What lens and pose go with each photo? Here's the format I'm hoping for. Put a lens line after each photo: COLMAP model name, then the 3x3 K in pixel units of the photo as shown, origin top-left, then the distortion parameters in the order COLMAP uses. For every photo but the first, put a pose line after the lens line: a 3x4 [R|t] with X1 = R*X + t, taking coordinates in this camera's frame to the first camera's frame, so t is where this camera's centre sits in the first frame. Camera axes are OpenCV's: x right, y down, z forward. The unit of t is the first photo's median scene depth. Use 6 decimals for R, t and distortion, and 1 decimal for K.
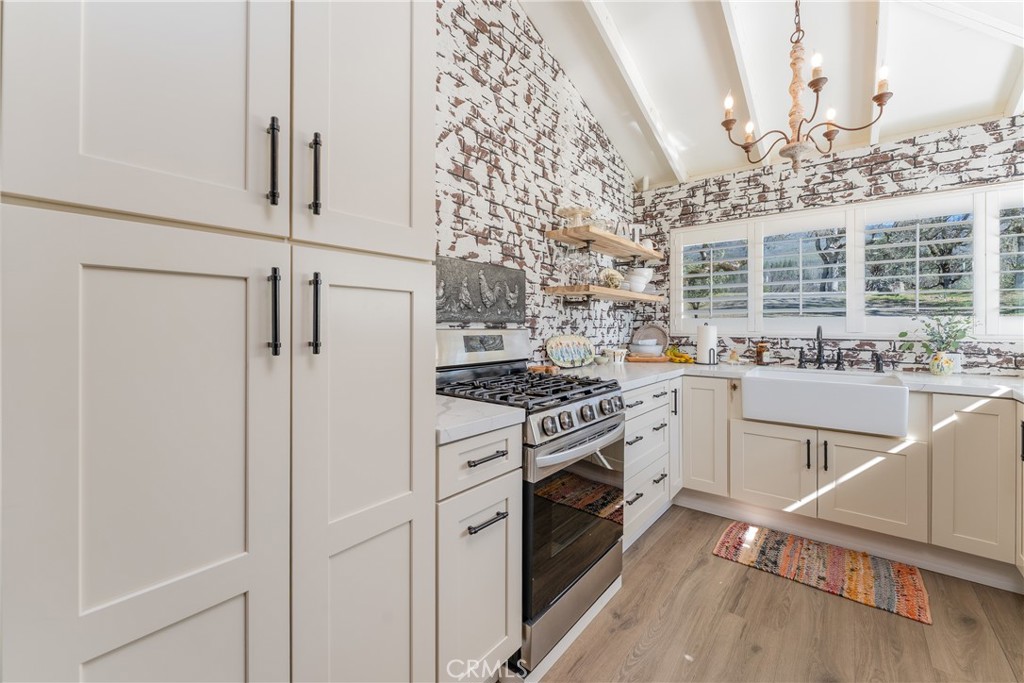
lens RADIAL K [[419.0, 0, 513.1], [0, 419.0, 324.2], [0, 0, 1]] dist [0.000419, -0.000526]
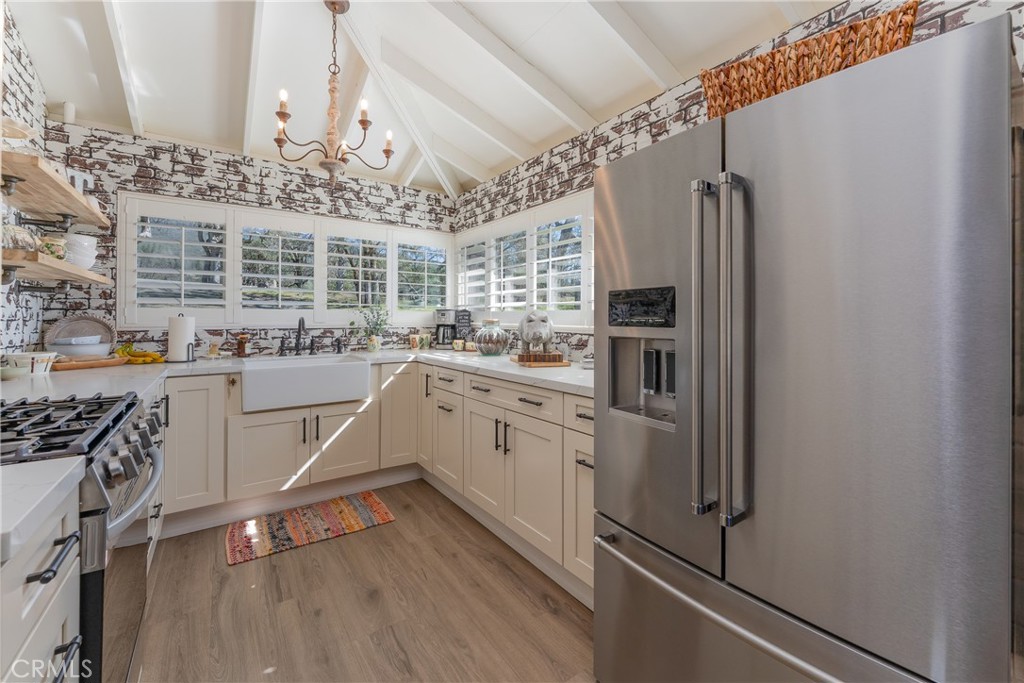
lens RADIAL K [[421.4, 0, 515.0], [0, 421.4, 317.0], [0, 0, 1]] dist [-0.001614, -0.000358]
pose [[0.273591, 0.000862, 0.961846, -0.197424], [-0.002812, 0.999996, -0.000096, 0.002052], [-0.961842, -0.002679, 0.273592, 0.122388]]
